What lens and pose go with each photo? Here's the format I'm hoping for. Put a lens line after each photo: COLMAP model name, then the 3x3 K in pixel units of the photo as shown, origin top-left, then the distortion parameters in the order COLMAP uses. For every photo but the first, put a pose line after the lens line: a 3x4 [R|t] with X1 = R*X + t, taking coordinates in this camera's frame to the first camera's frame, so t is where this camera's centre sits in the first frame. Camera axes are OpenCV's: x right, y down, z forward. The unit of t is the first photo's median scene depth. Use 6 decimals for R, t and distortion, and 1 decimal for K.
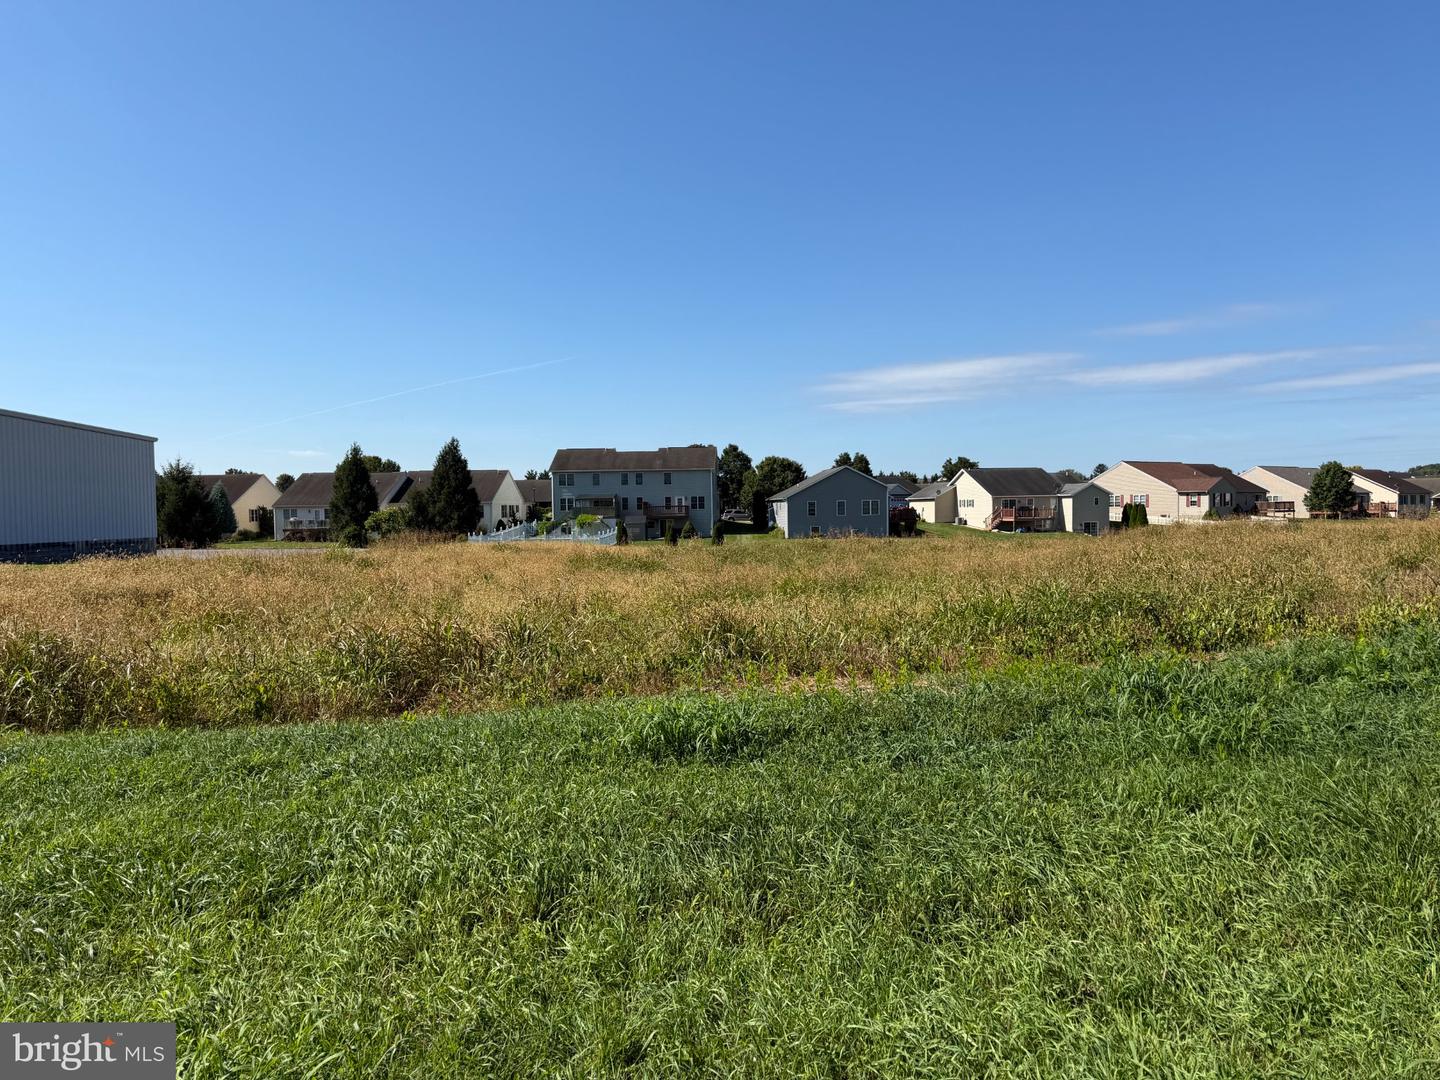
lens RADIAL K [[976.9, 0, 724.9], [0, 976.9, 577.2], [0, 0, 1]] dist [0.021473, -0.058923]
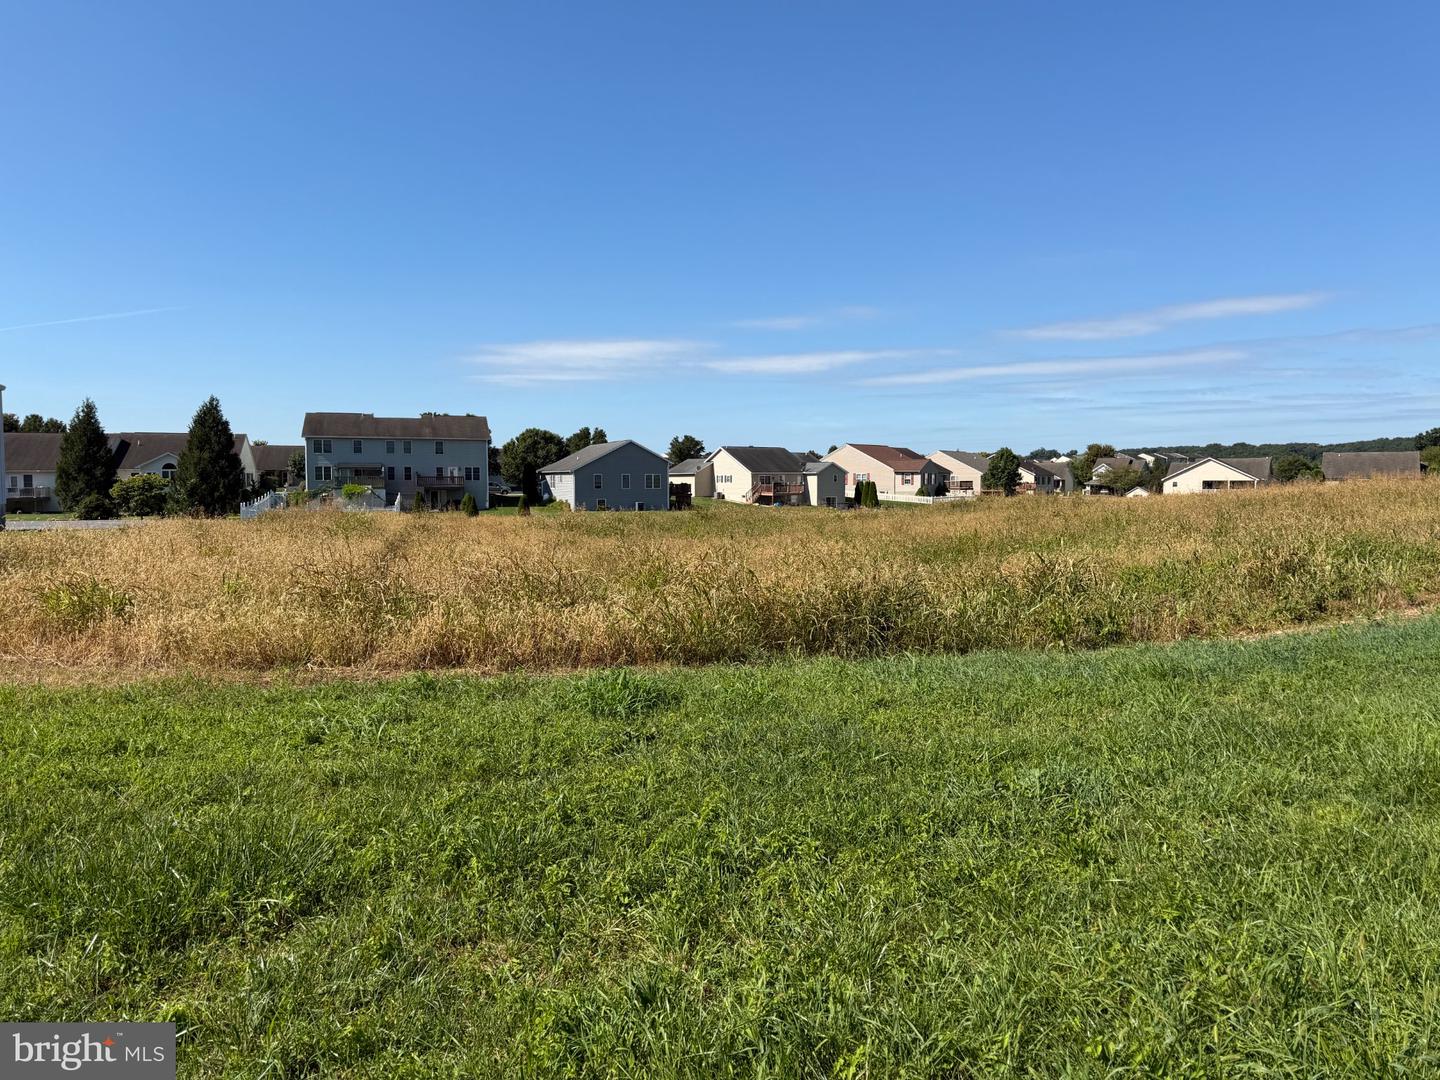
lens RADIAL K [[976.9, 0, 720.7], [0, 976.9, 555.3], [0, 0, 1]] dist [0.021473, -0.058923]
pose [[0.933950, -0.013398, 0.357153, -0.141569], [0.012762, 0.999910, 0.004136, 0.003530], [-0.357176, 0.000695, 0.934037, 0.006052]]
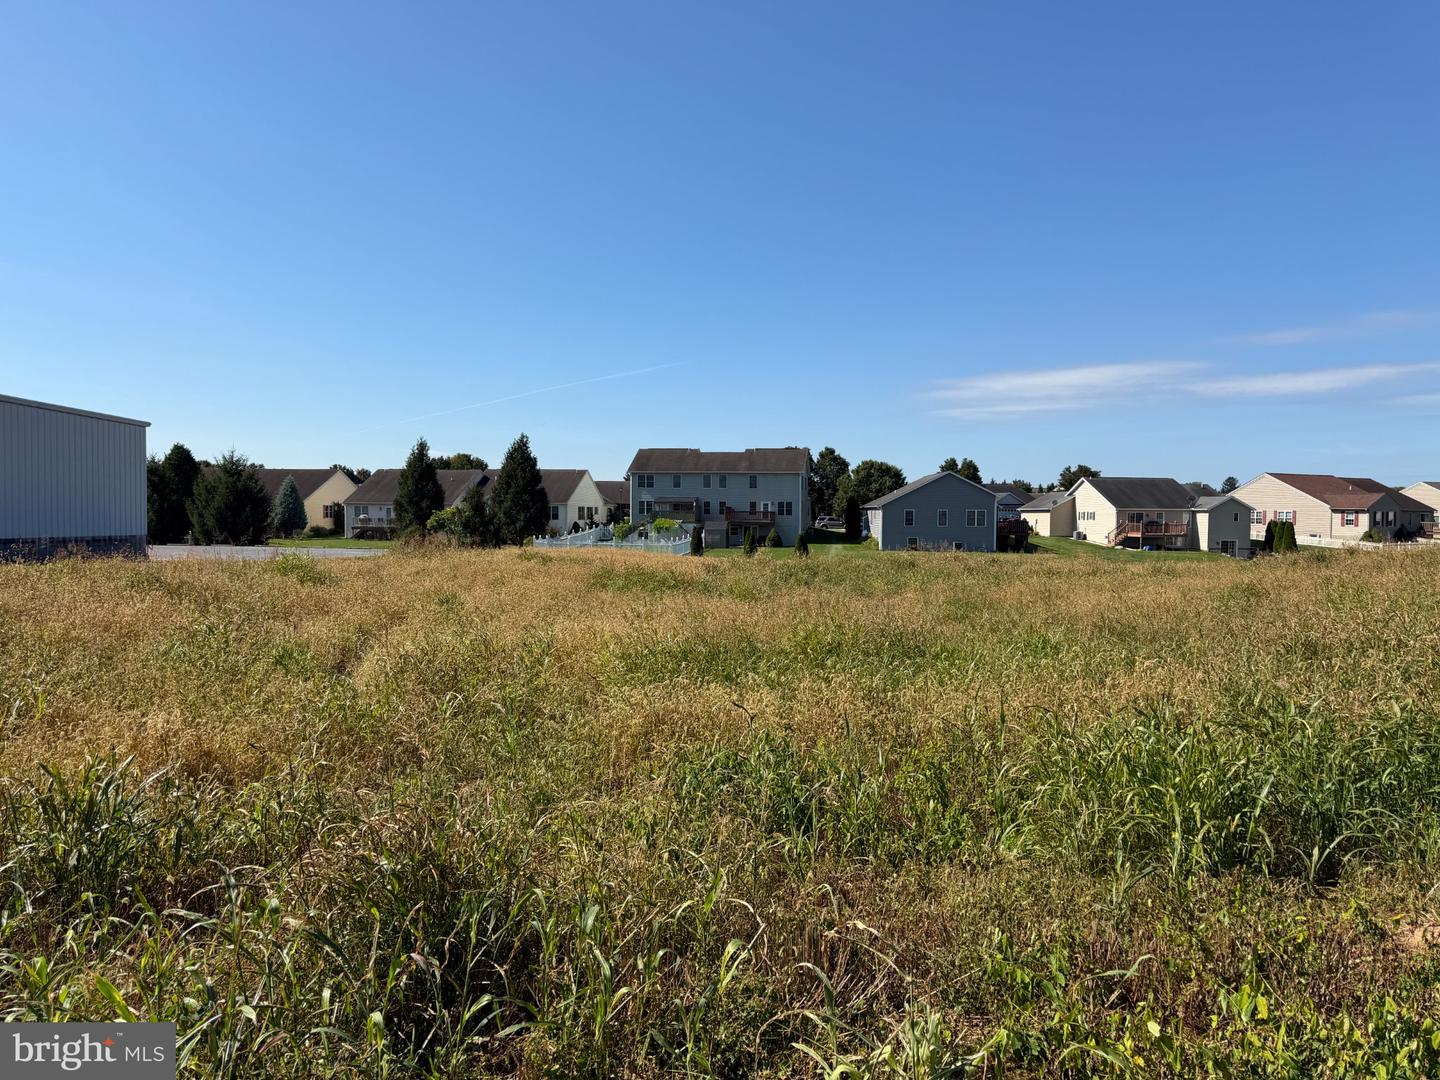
lens RADIAL K [[976.9, 0, 739.6], [0, 976.9, 542.2], [0, 0, 1]] dist [0.021473, -0.058923]
pose [[0.995382, 0.025435, -0.092566, 0.014962], [-0.029186, 0.998797, -0.039399, -0.006977], [0.091453, 0.041919, 0.994927, 0.080213]]
